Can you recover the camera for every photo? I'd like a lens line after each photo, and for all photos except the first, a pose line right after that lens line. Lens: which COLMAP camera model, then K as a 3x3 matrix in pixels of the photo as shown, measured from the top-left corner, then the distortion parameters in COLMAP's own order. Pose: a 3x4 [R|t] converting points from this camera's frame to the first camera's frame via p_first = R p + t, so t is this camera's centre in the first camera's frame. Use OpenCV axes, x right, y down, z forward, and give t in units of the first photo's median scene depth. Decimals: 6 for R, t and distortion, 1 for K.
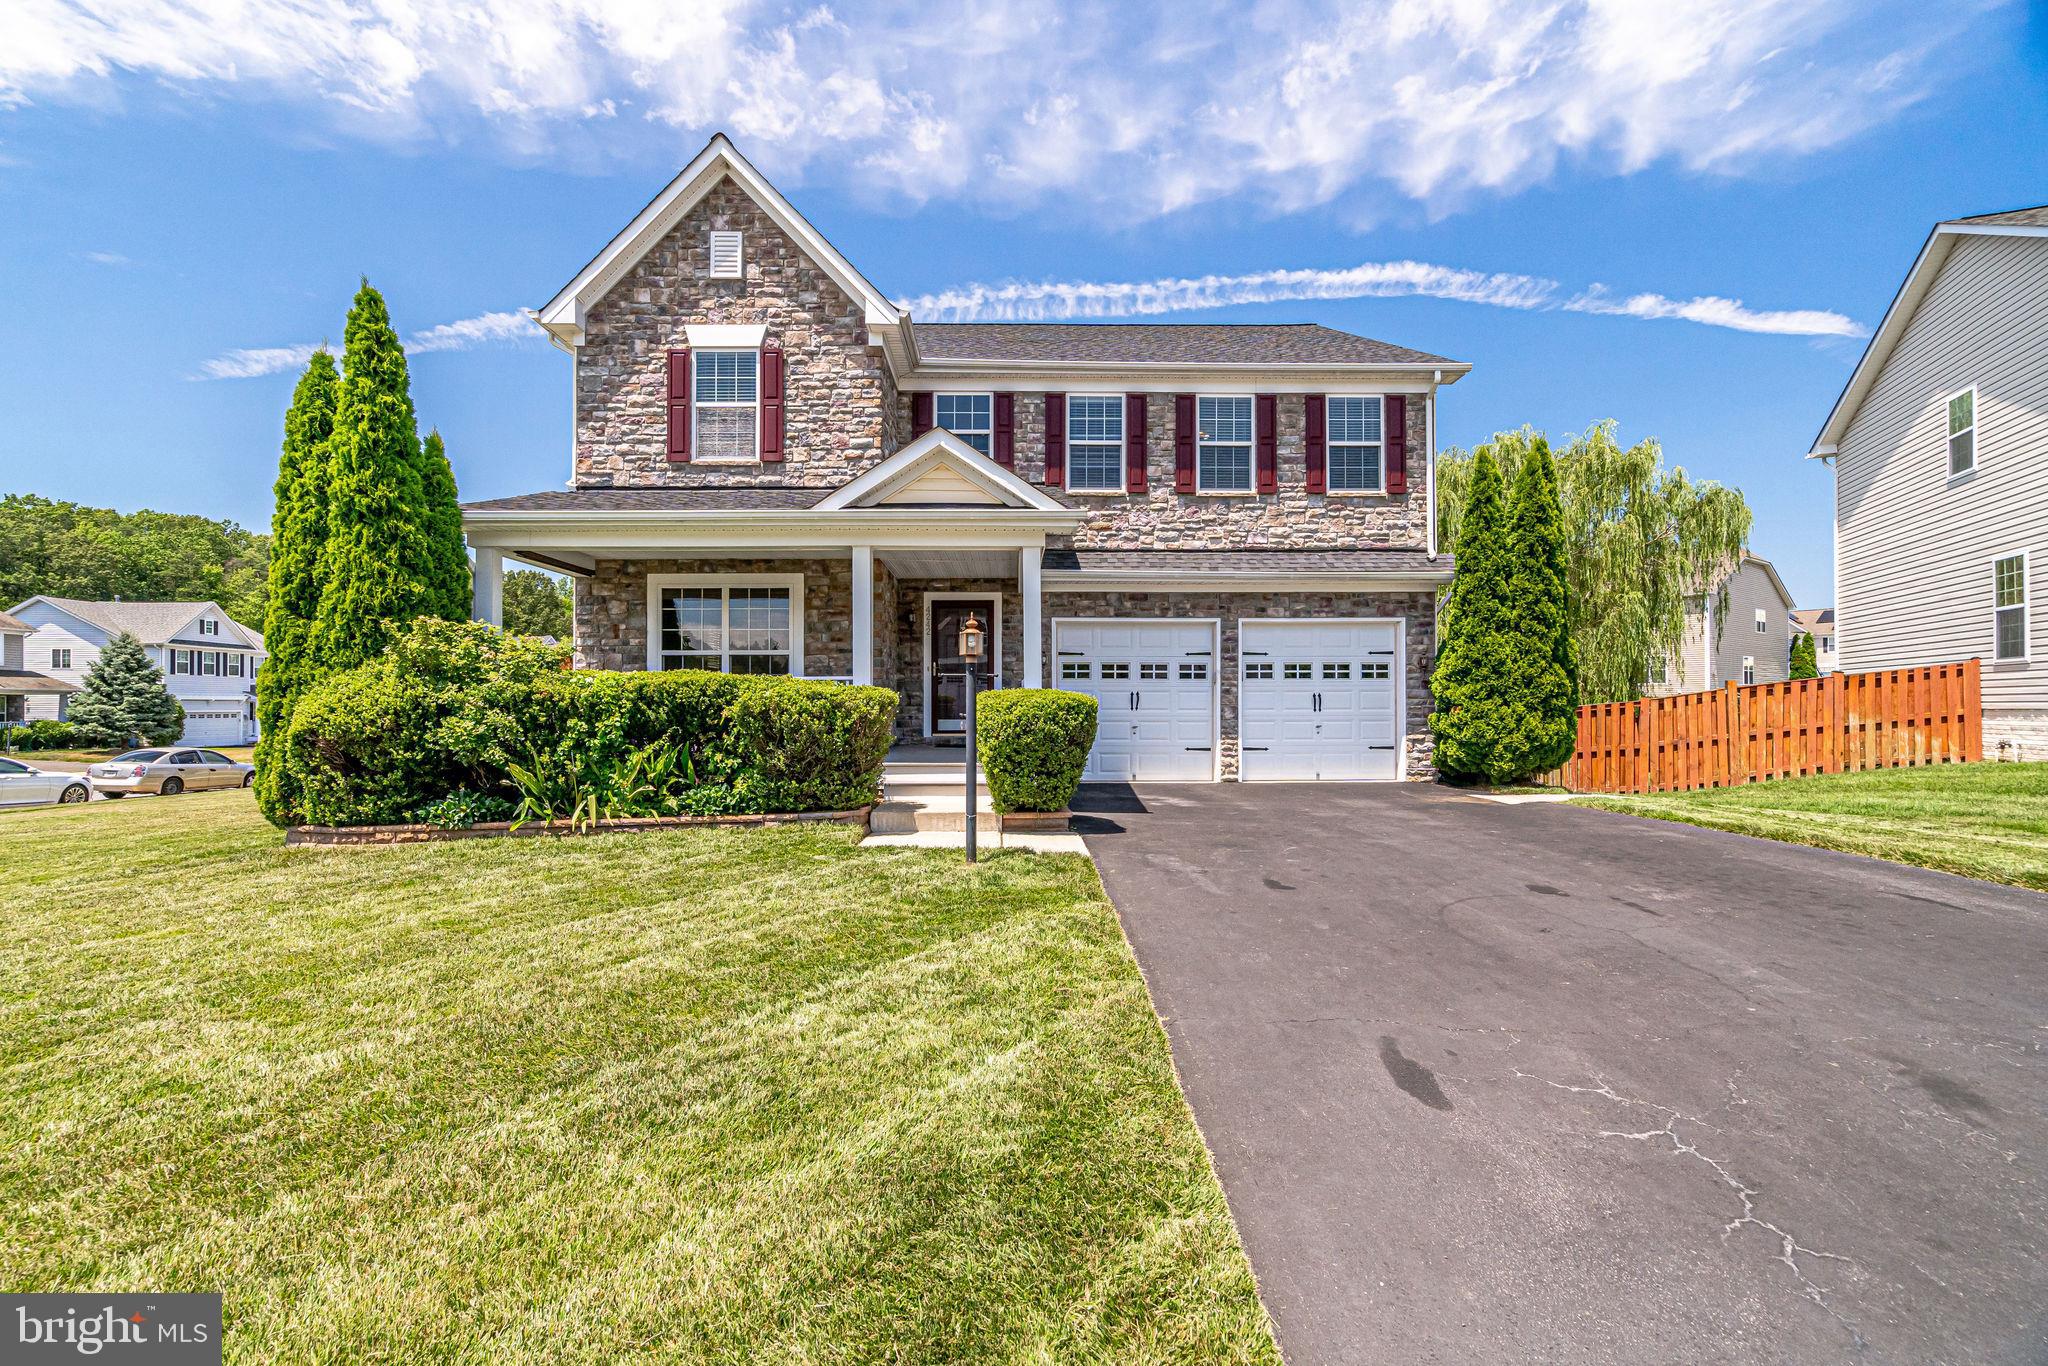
lens RADIAL K [[895.4, 0, 1024.0], [0, 895.4, 683.0], [0, 0, 1]] dist [-0.000874, -0.000100]
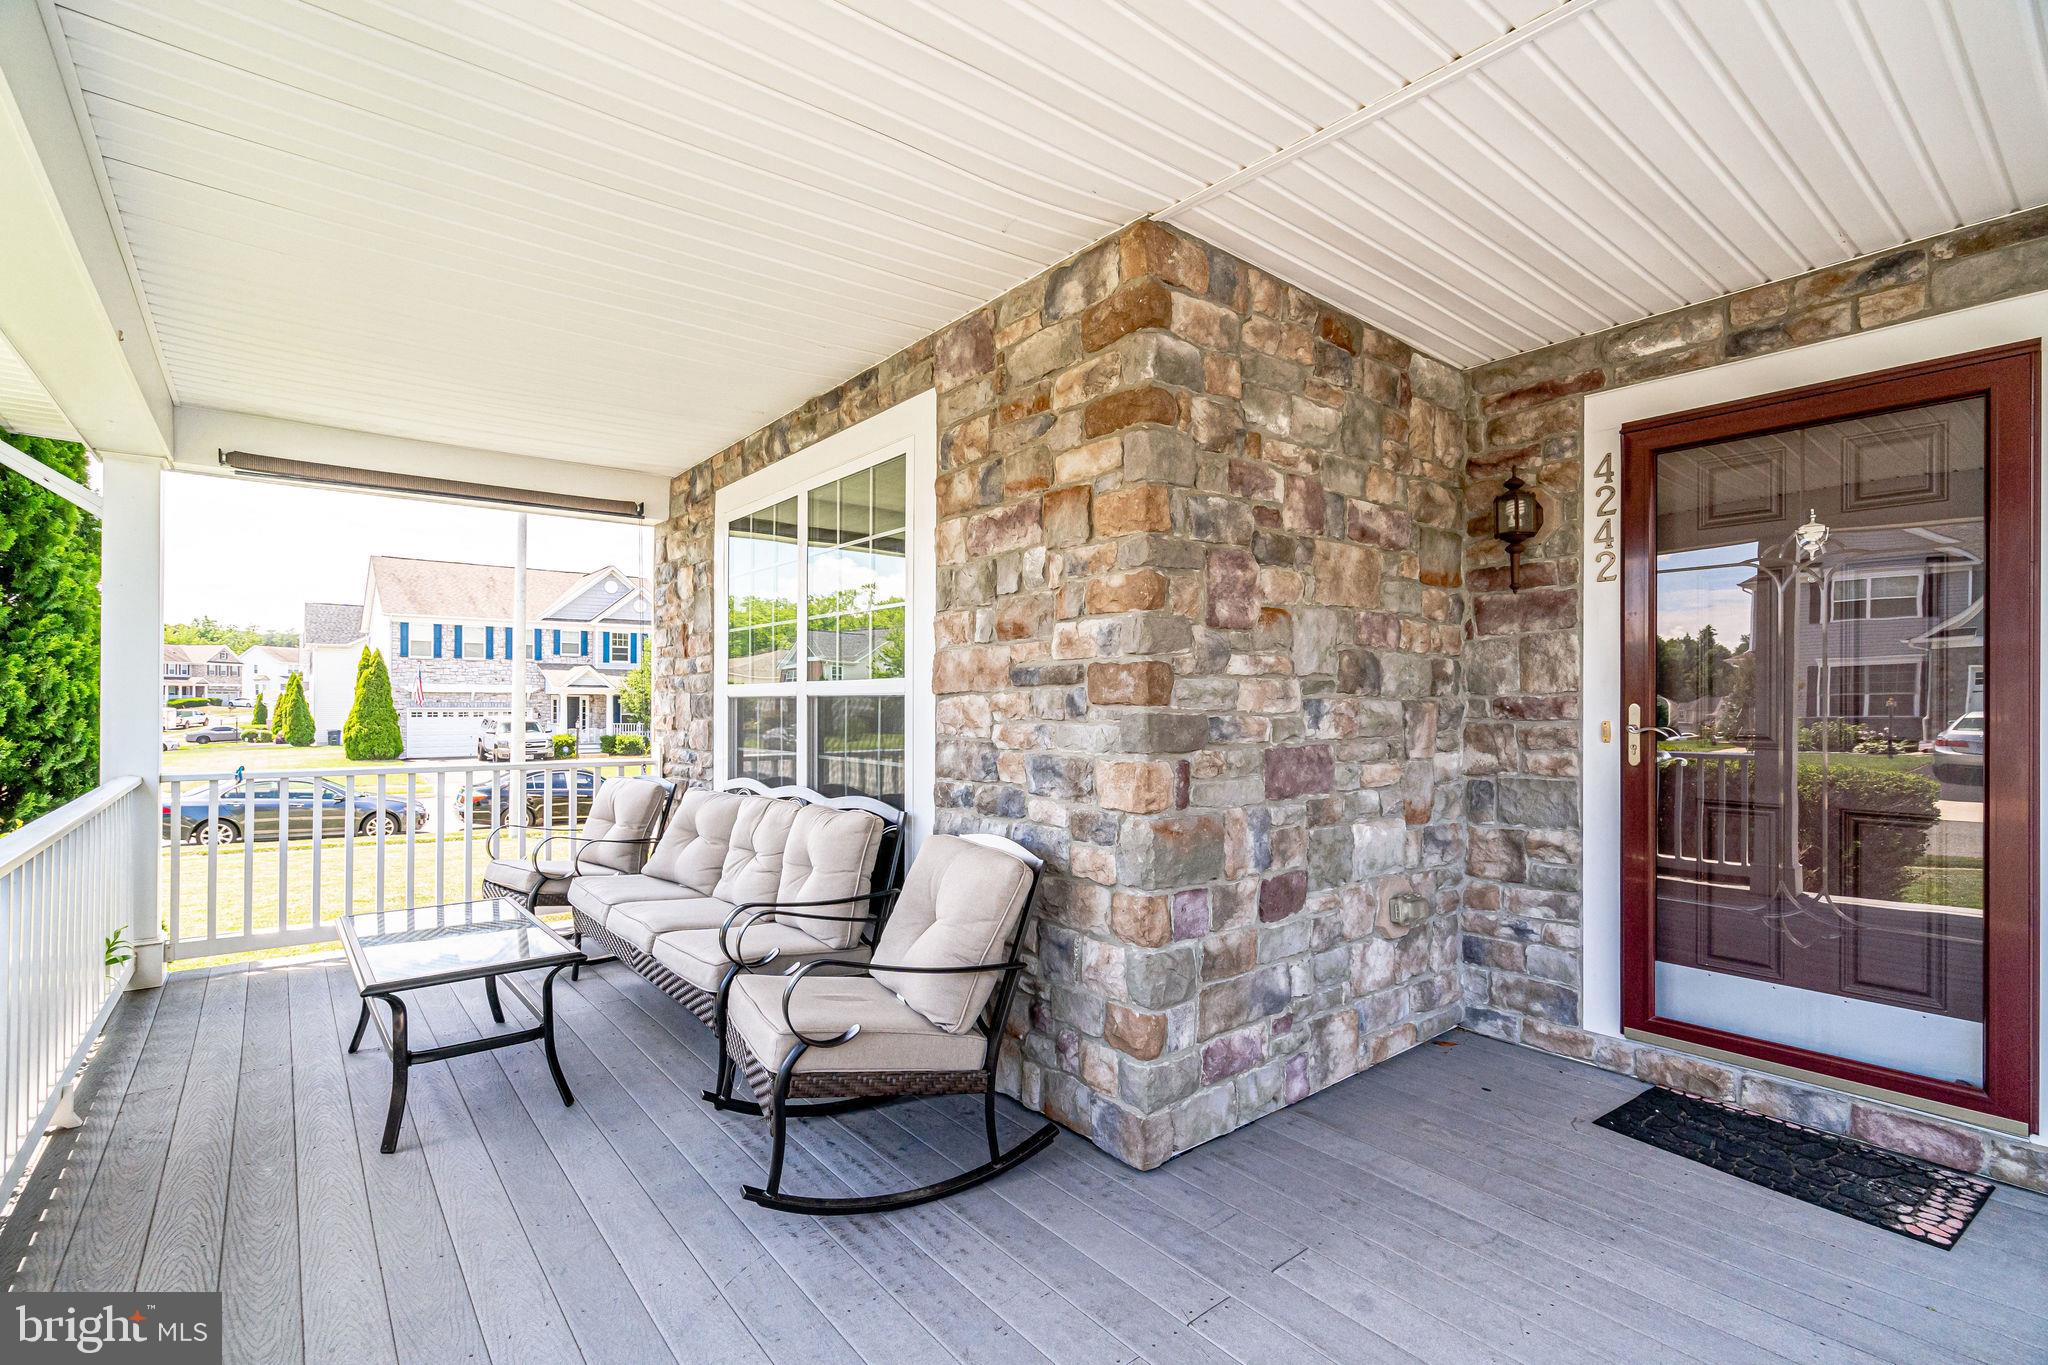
lens RADIAL K [[895.4, 0, 1024.0], [0, 895.4, 682.5], [0, 0, 1]] dist [-0.000874, -0.000100]
pose [[0.607325, -0.006389, -0.794428, -0.017052], [0.012711, 0.999918, 0.001676, -0.030702], [0.794352, -0.011116, 0.607356, 0.752373]]
